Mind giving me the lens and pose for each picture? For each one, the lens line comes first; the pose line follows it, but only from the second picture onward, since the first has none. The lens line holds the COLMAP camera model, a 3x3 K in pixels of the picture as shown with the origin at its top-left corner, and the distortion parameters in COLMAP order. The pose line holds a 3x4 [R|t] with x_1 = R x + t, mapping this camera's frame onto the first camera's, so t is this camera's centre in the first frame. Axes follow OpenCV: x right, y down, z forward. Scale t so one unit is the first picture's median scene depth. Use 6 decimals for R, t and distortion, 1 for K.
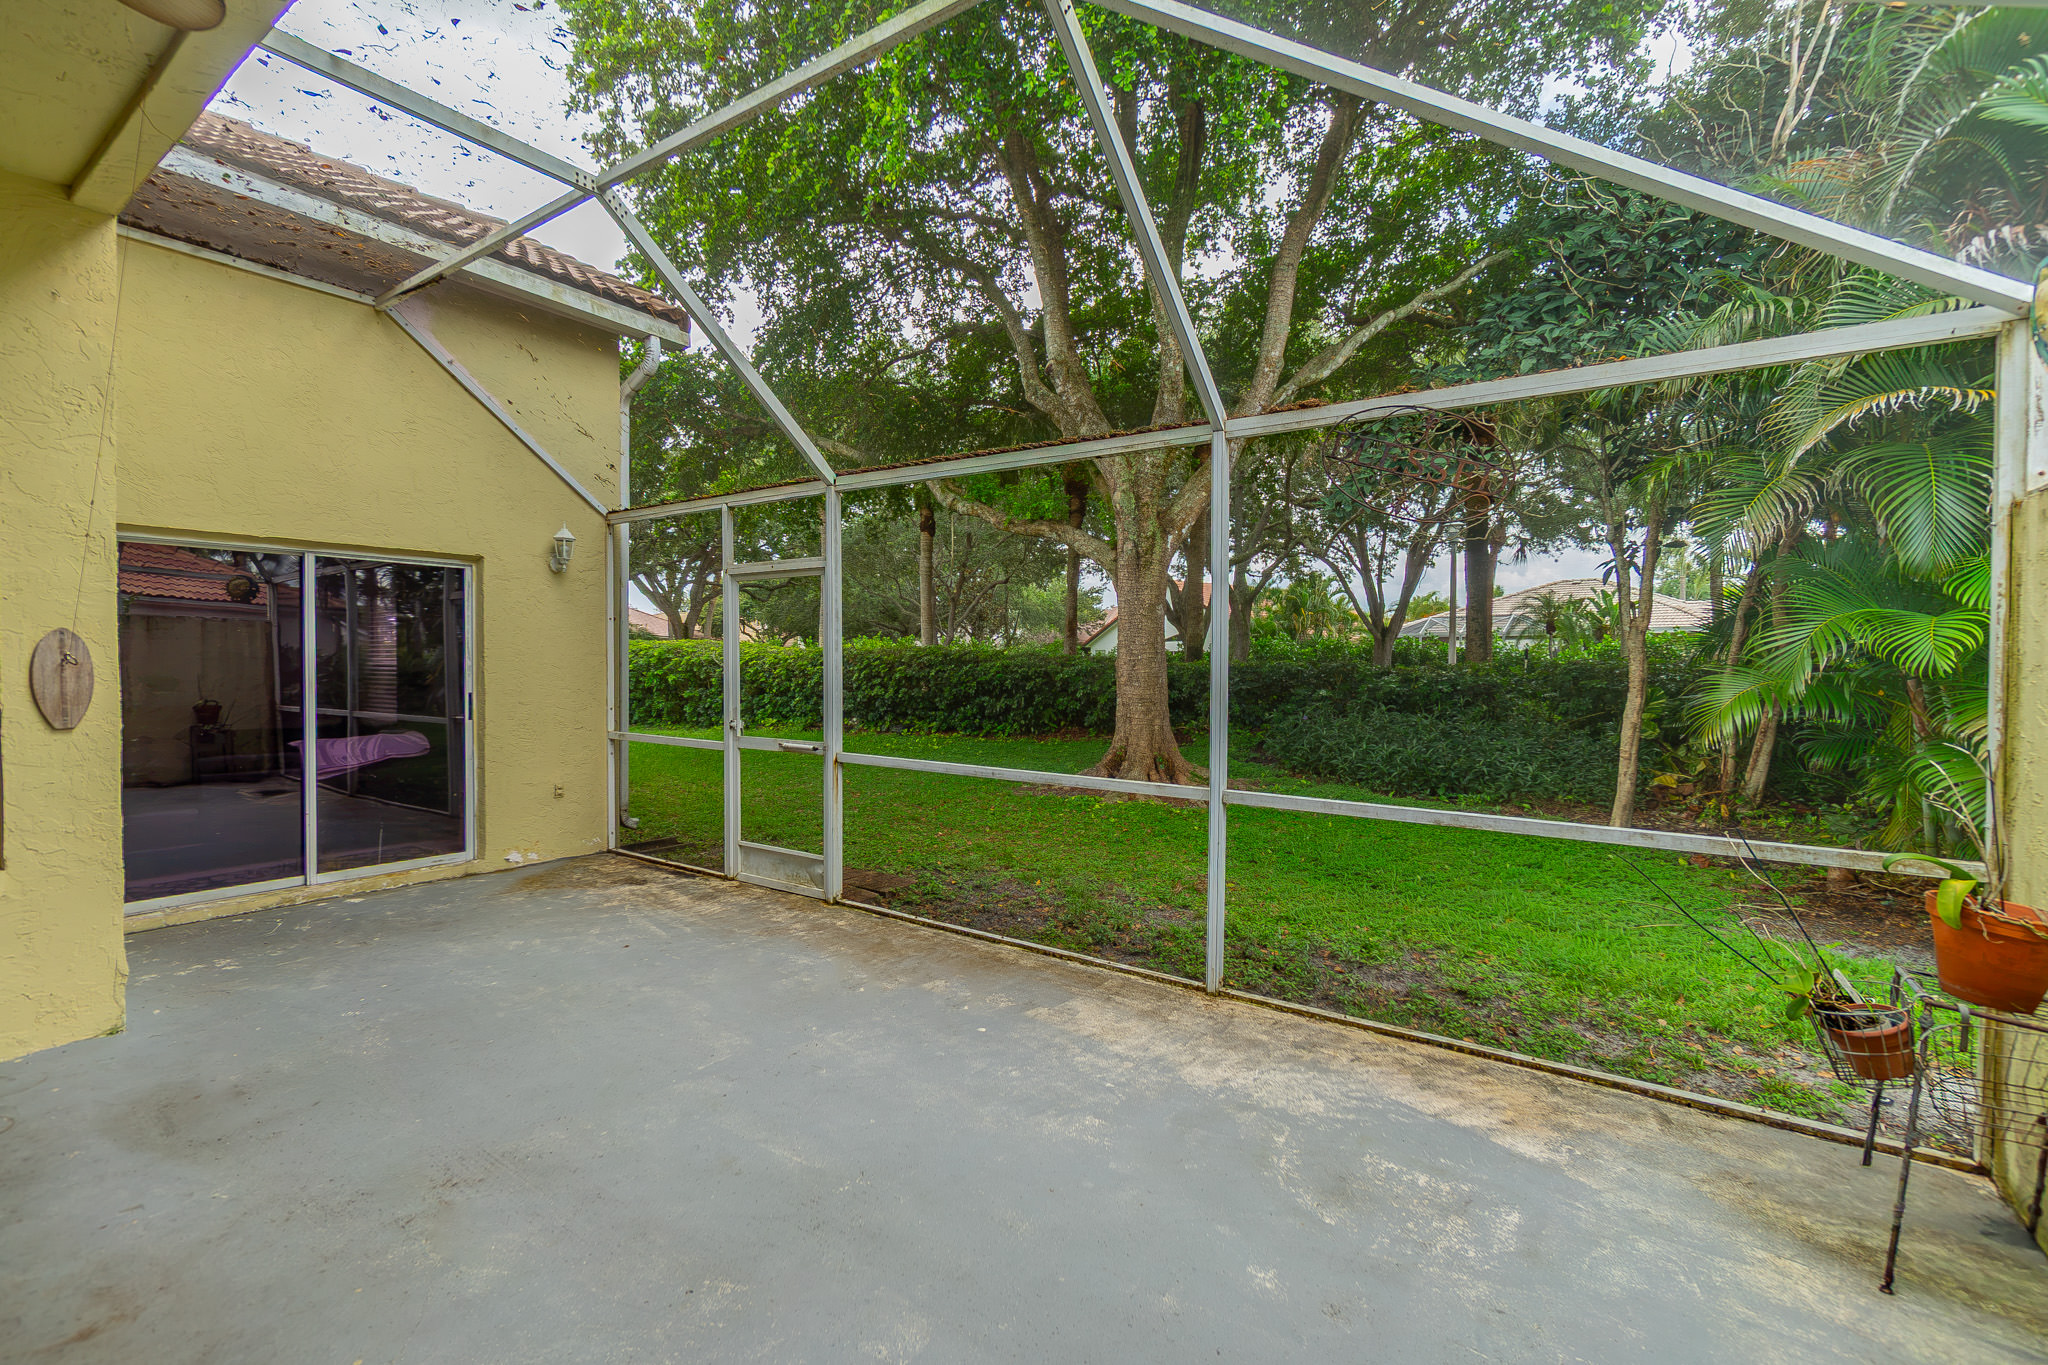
lens RADIAL K [[892.6, 0, 1001.2], [0, 892.6, 680.5], [0, 0, 1]] dist [-0.008457, 0.001217]
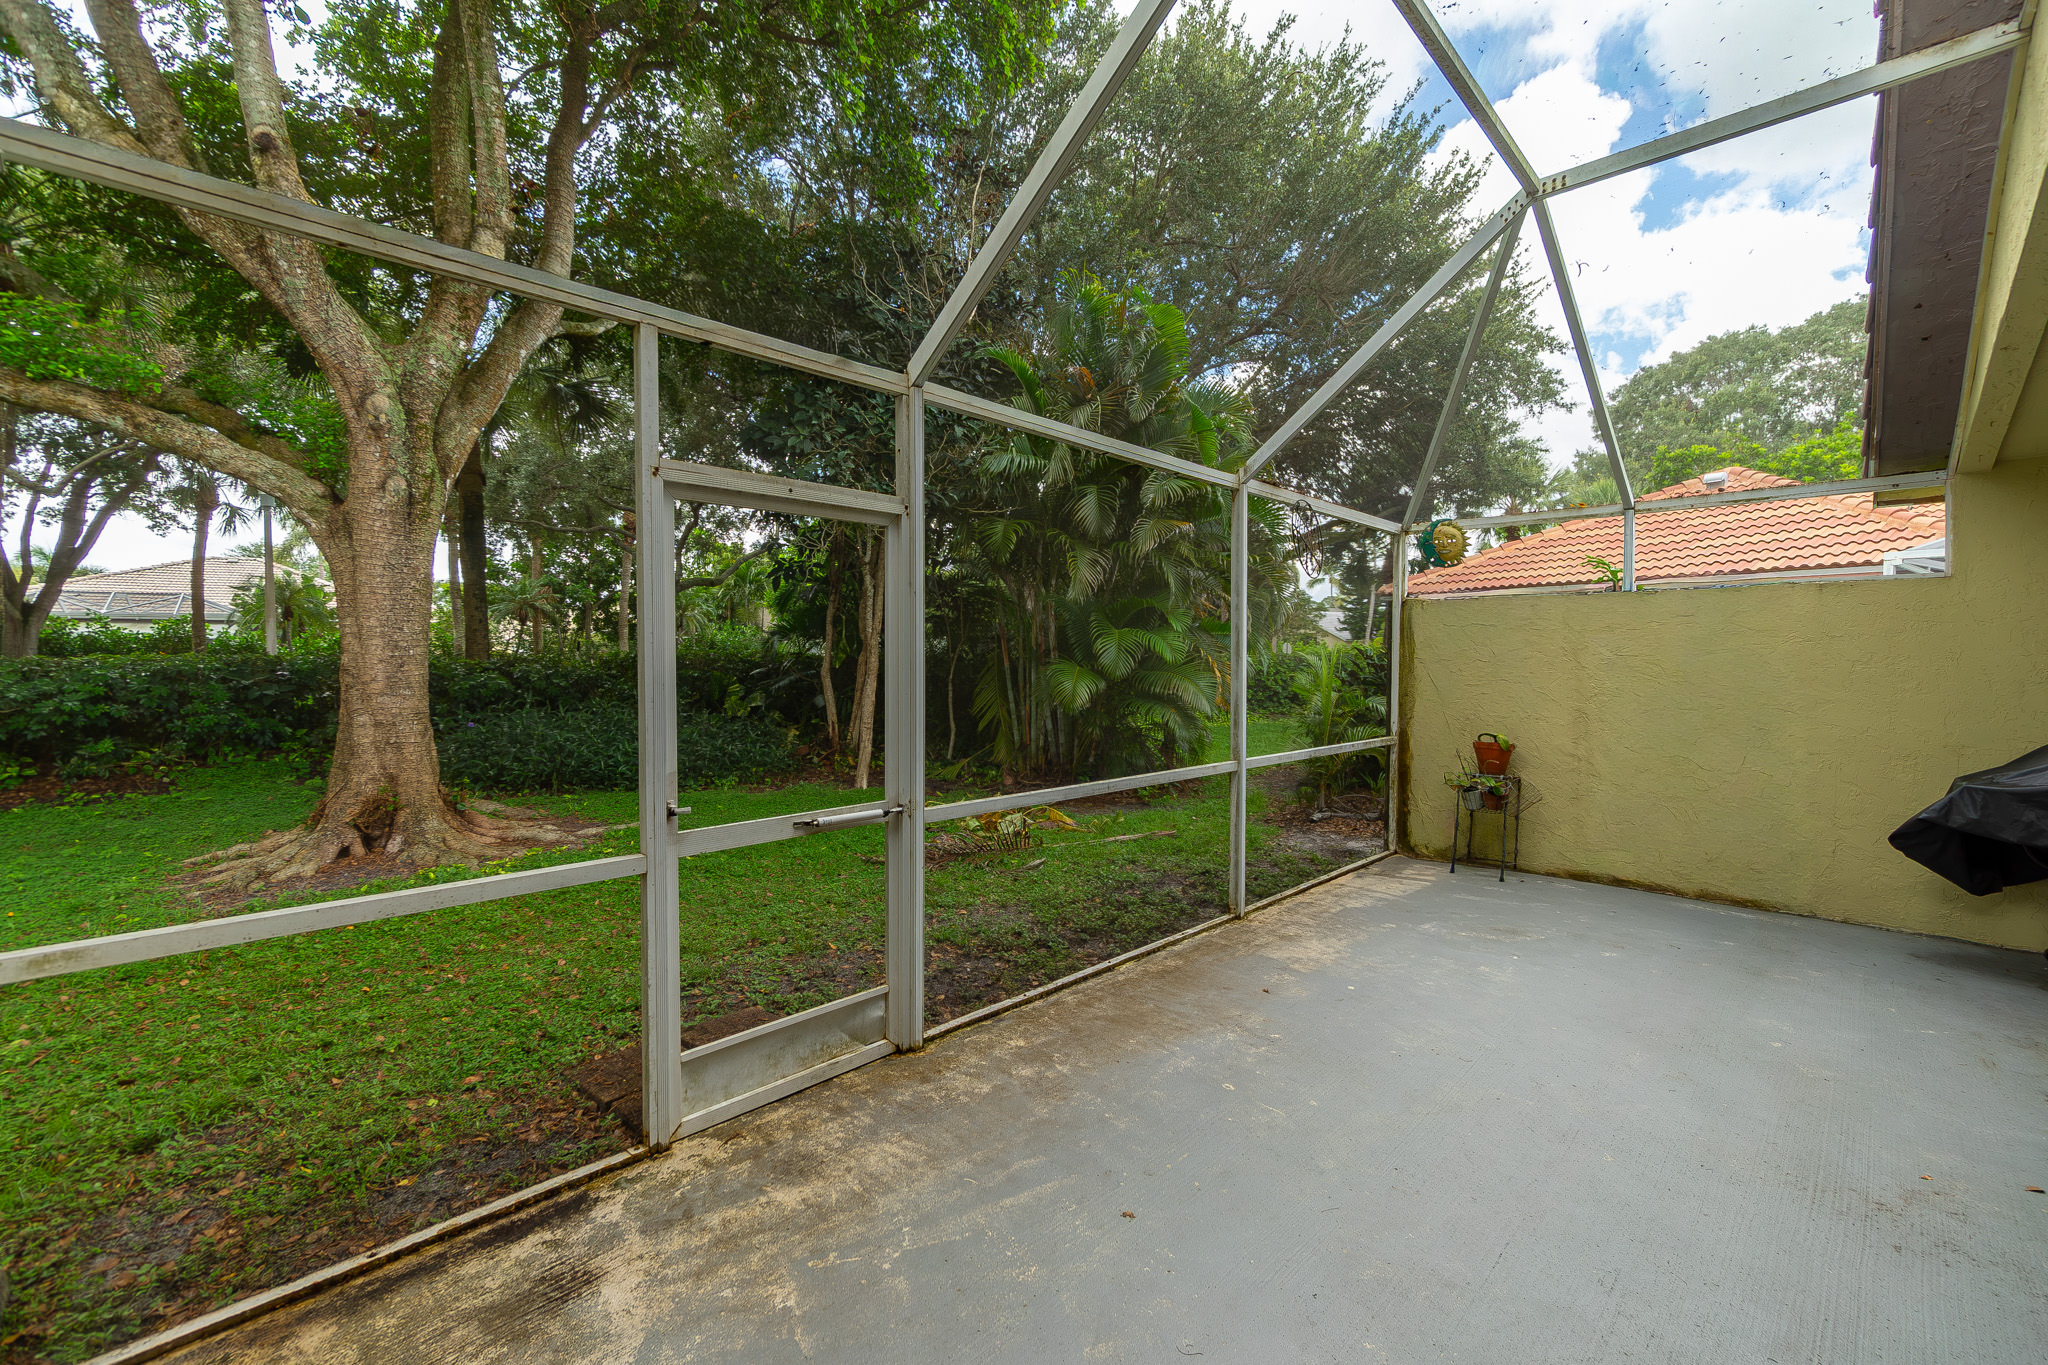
lens RADIAL K [[892.6, 0, 1001.2], [0, 892.6, 680.5], [0, 0, 1]] dist [-0.008457, 0.001217]
pose [[0.154969, -0.034568, 0.987314, -0.855098], [0.021355, 0.999271, 0.031635, -0.032409], [-0.987688, 0.016181, 0.155594, 0.897145]]
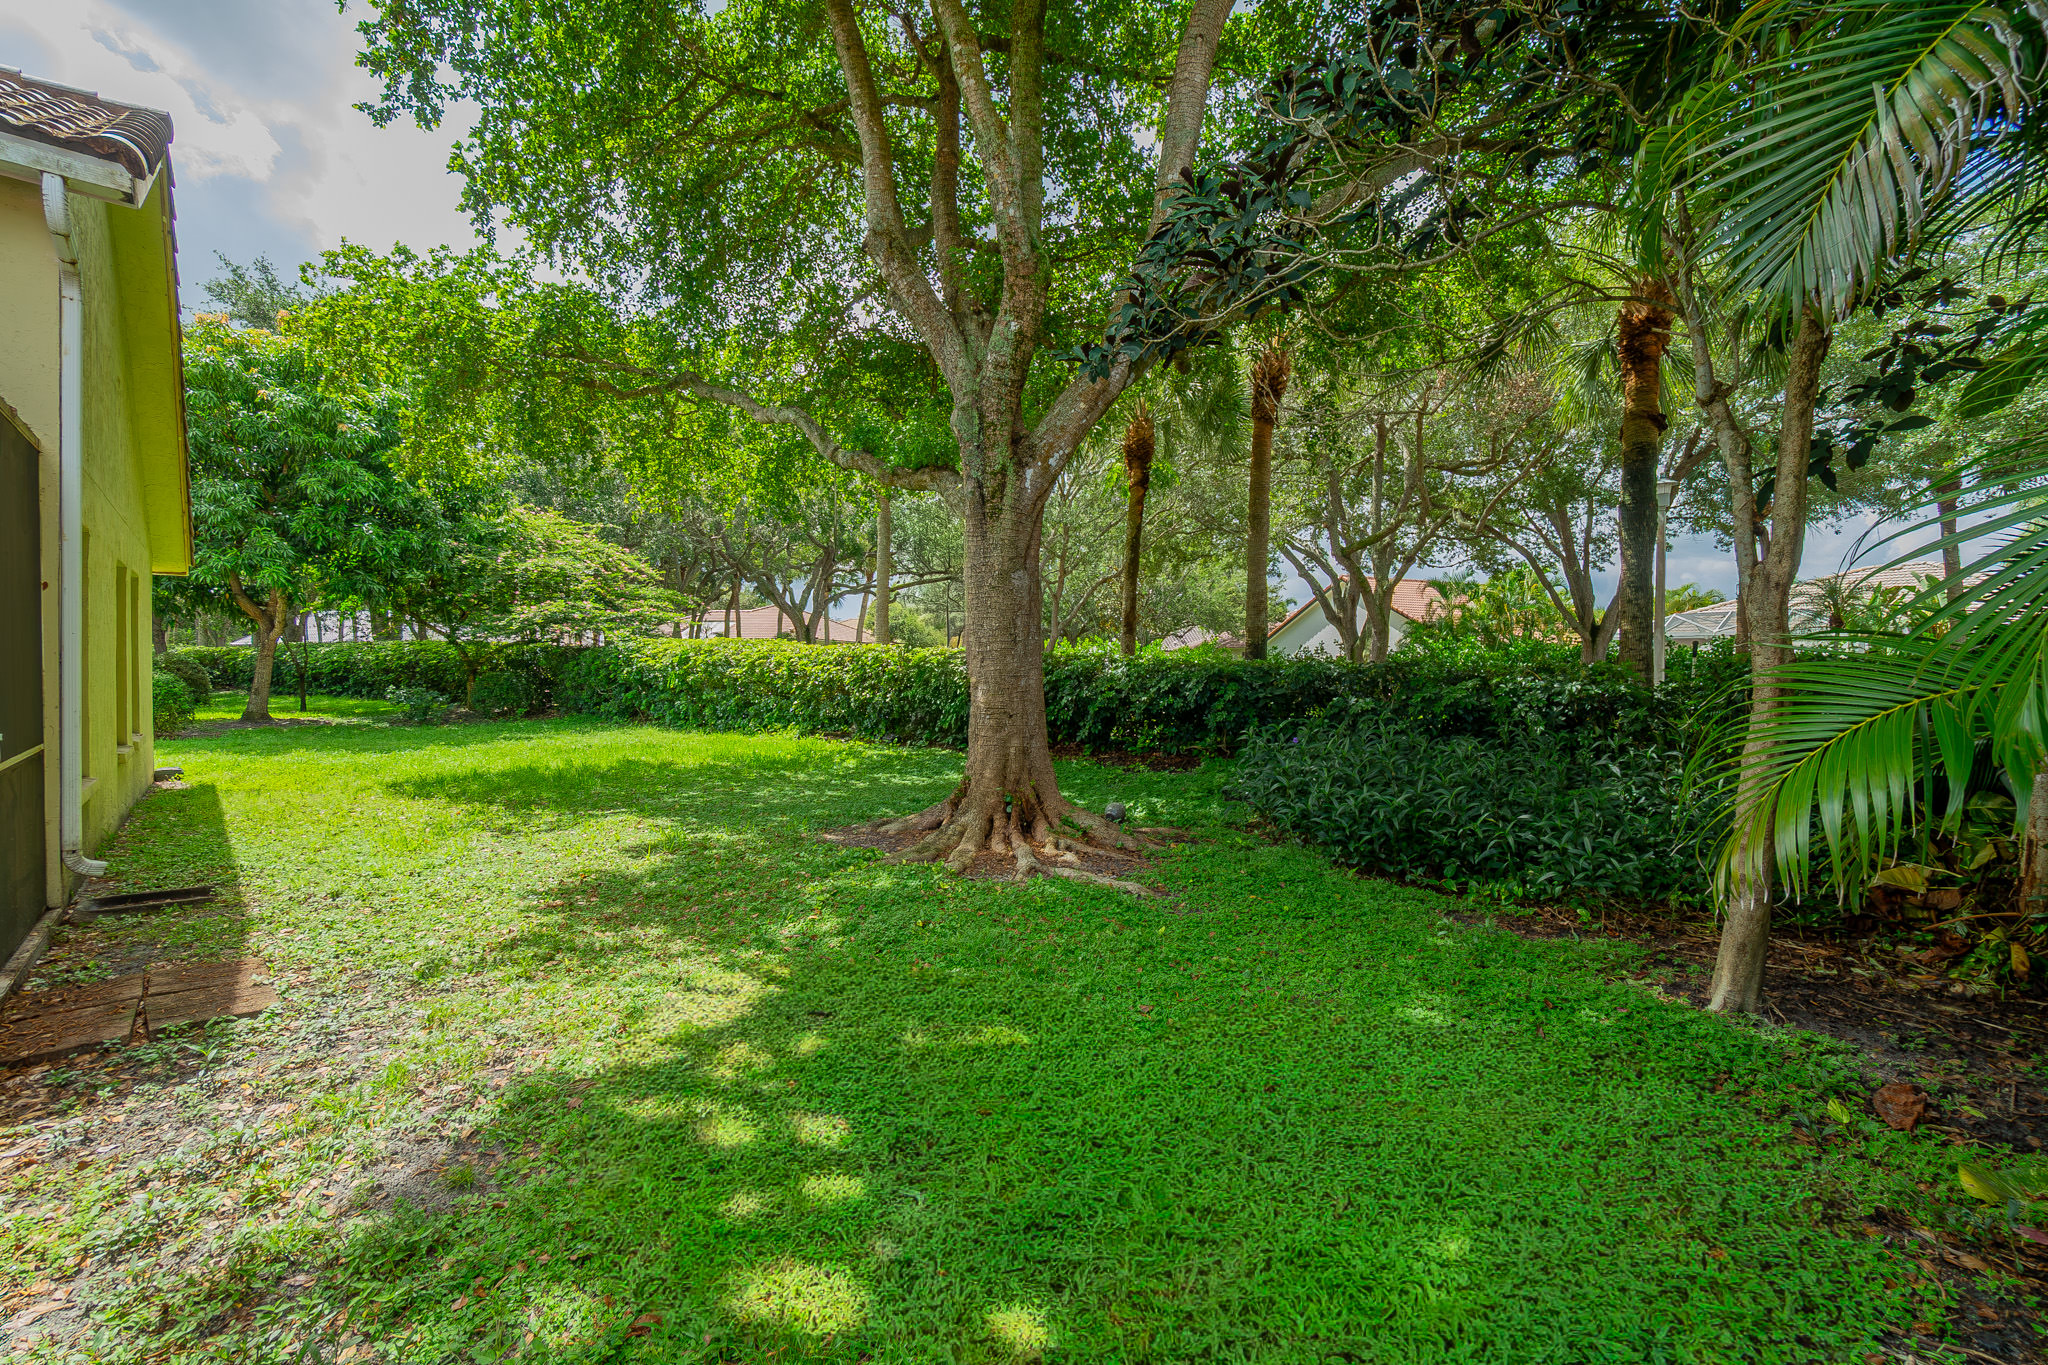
lens RADIAL K [[872.7, 0, 1024.0], [0, 872.7, 682.5], [0, 0, 1]] dist [0.001208, 0.000399]
pose [[0.973217, 0.009920, -0.229676, 0.659810], [-0.011177, 0.999929, -0.004174, 0.005888], [0.229618, 0.006629, 0.973258, 0.684781]]
